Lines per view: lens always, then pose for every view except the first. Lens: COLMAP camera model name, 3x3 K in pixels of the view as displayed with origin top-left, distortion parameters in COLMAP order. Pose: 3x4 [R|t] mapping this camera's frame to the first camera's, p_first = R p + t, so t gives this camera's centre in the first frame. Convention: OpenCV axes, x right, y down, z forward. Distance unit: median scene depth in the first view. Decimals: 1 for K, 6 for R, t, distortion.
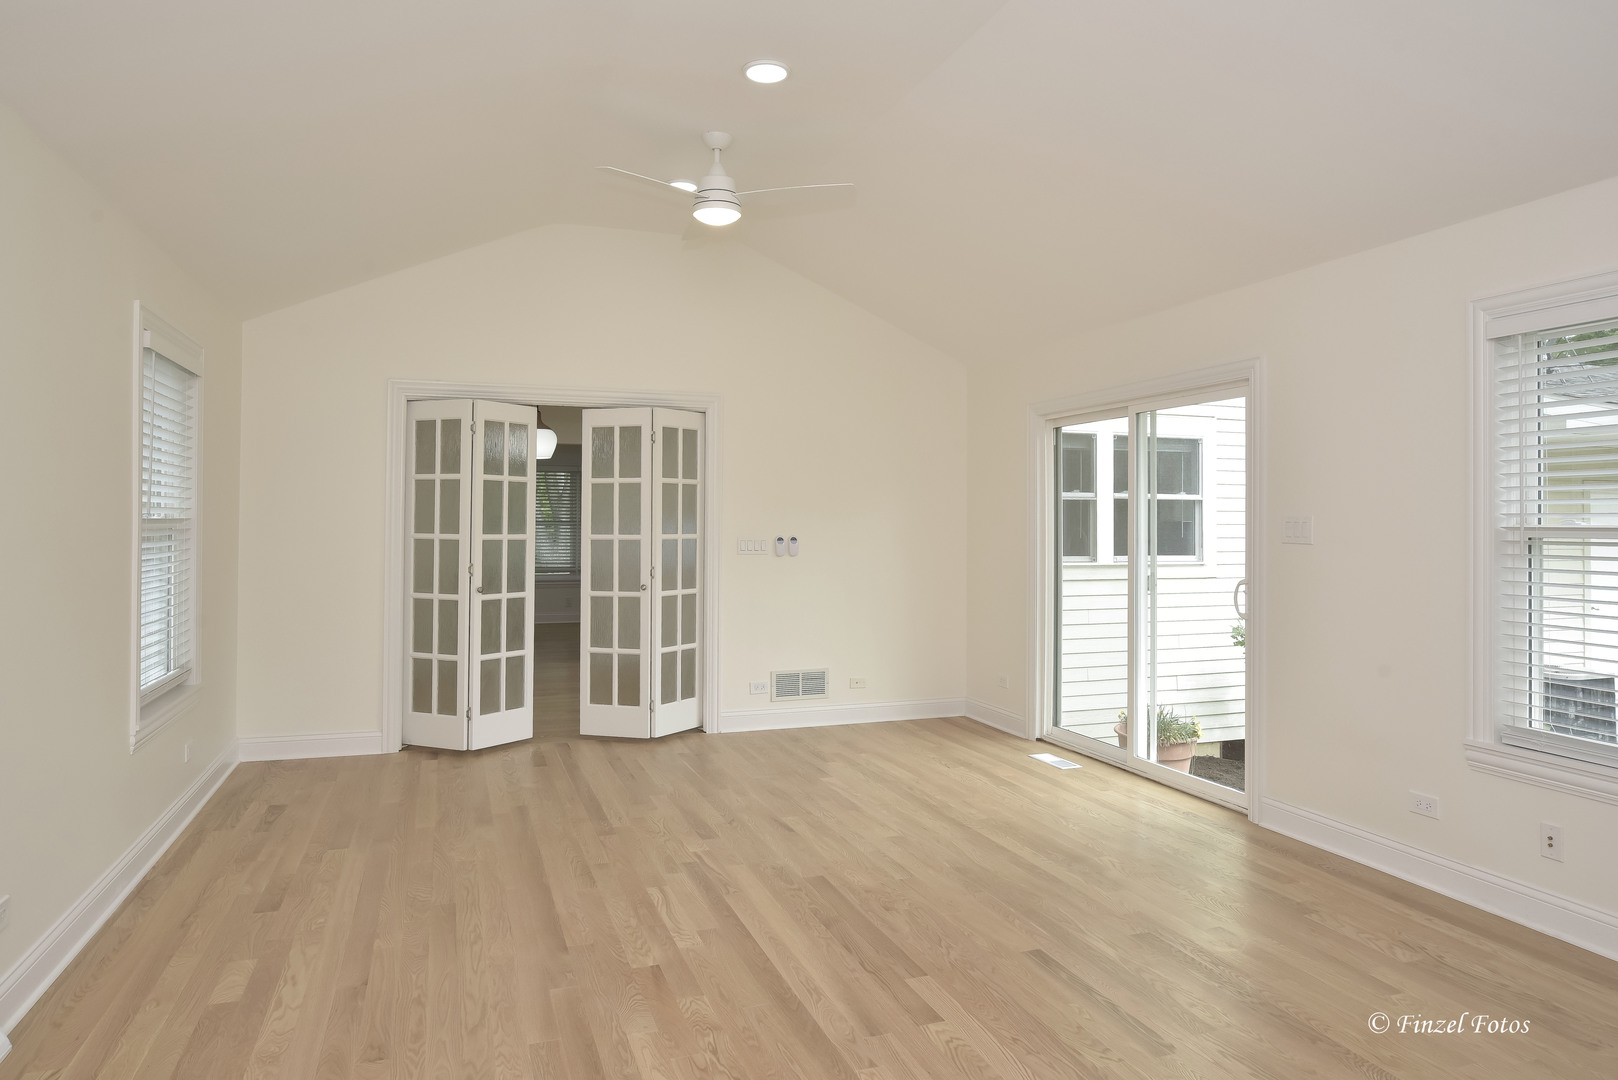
lens RADIAL K [[1021.4, 0, 809.0], [0, 1021.4, 540.0], [0, 0, 1]] dist [-0.000945, -0.000886]
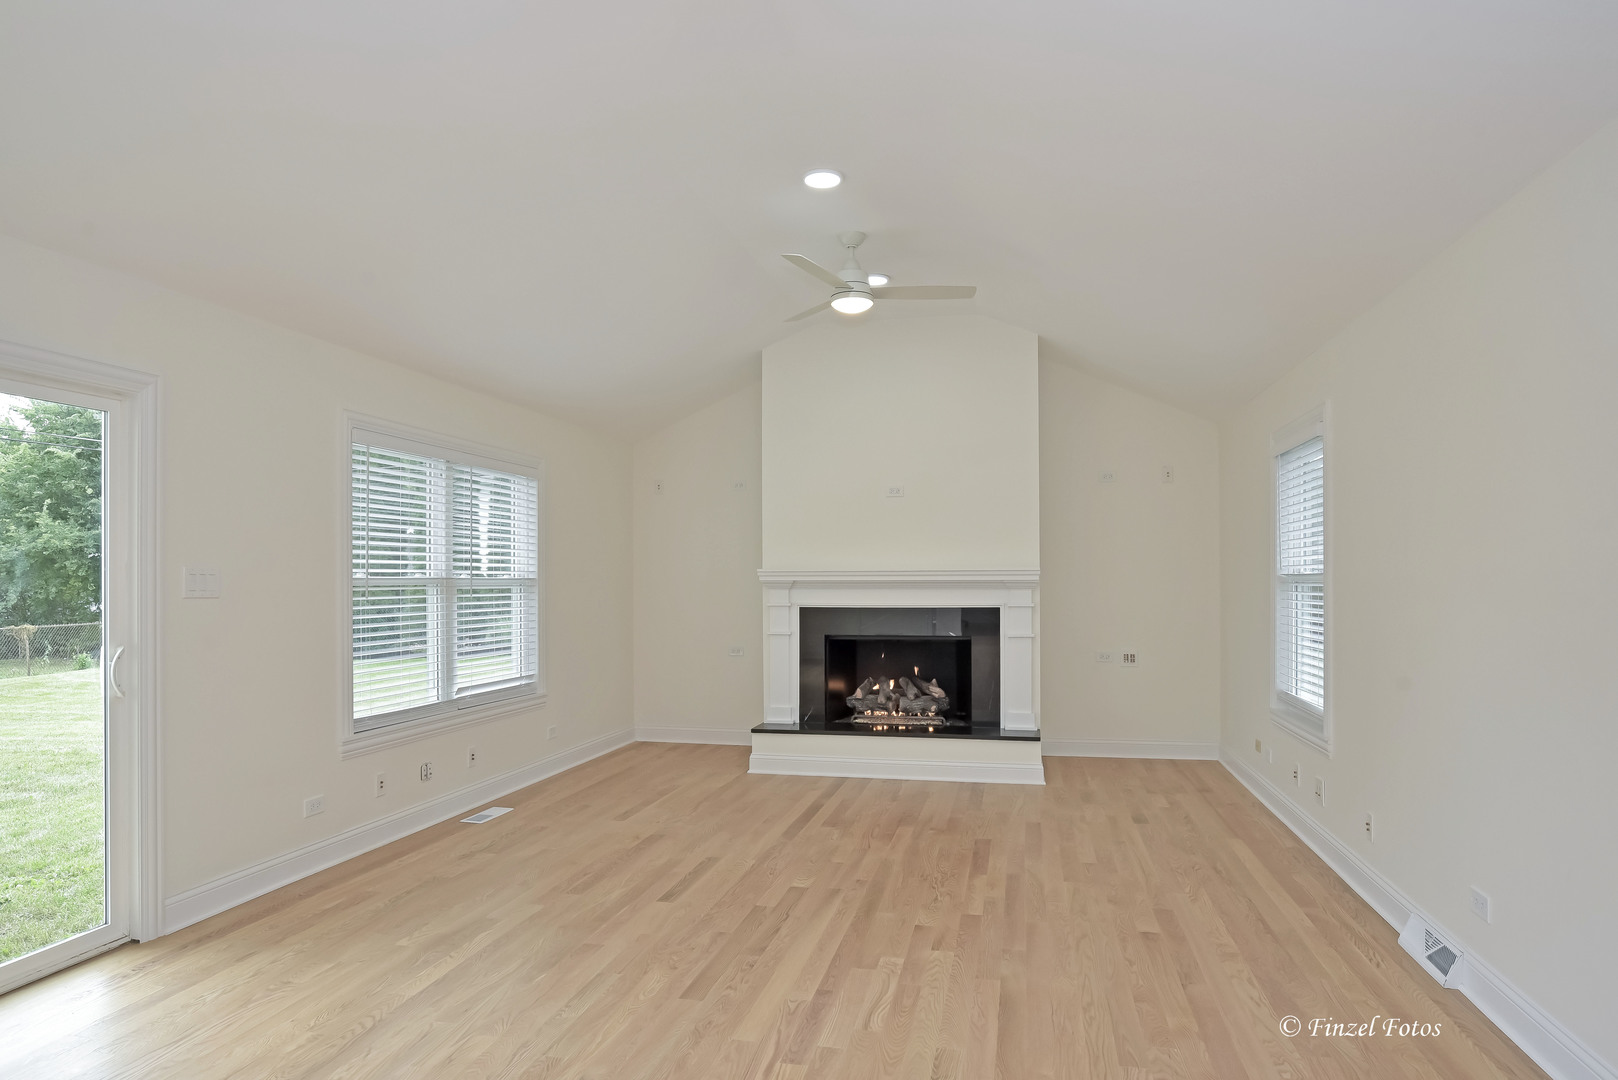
lens RADIAL K [[919.2, 0, 805.7], [0, 919.2, 560.9], [0, 0, 1]] dist [-0.000882, 0.000040]
pose [[-0.837680, 0.009114, 0.546086, -0.577079], [0.009183, 0.999954, -0.002602, -0.030833], [-0.546085, 0.002835, -0.837725, 1.861857]]
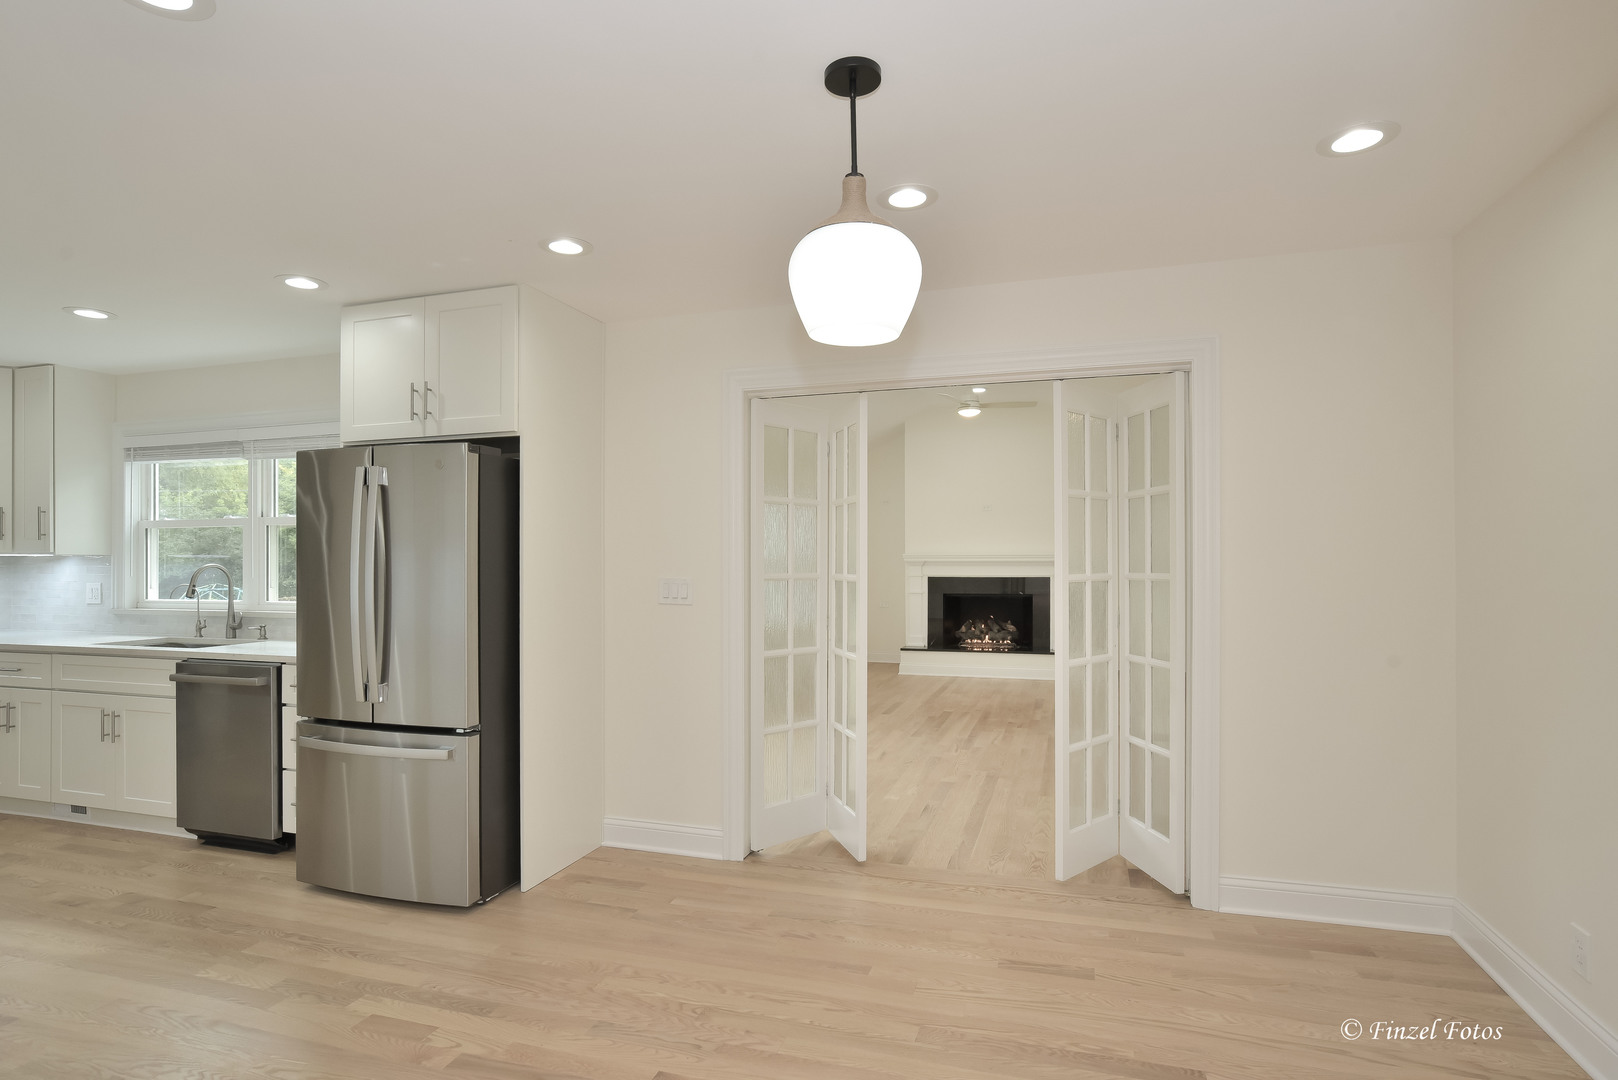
lens RADIAL K [[839.1, 0, 813.2], [0, 839.1, 548.8], [0, 0, 1]] dist [-0.001137, 0.001343]
pose [[-0.798553, 0.004836, 0.601905, -0.964930], [0.006867, 0.999976, 0.001077, -0.043154], [-0.601886, 0.004994, -0.798567, 2.849934]]
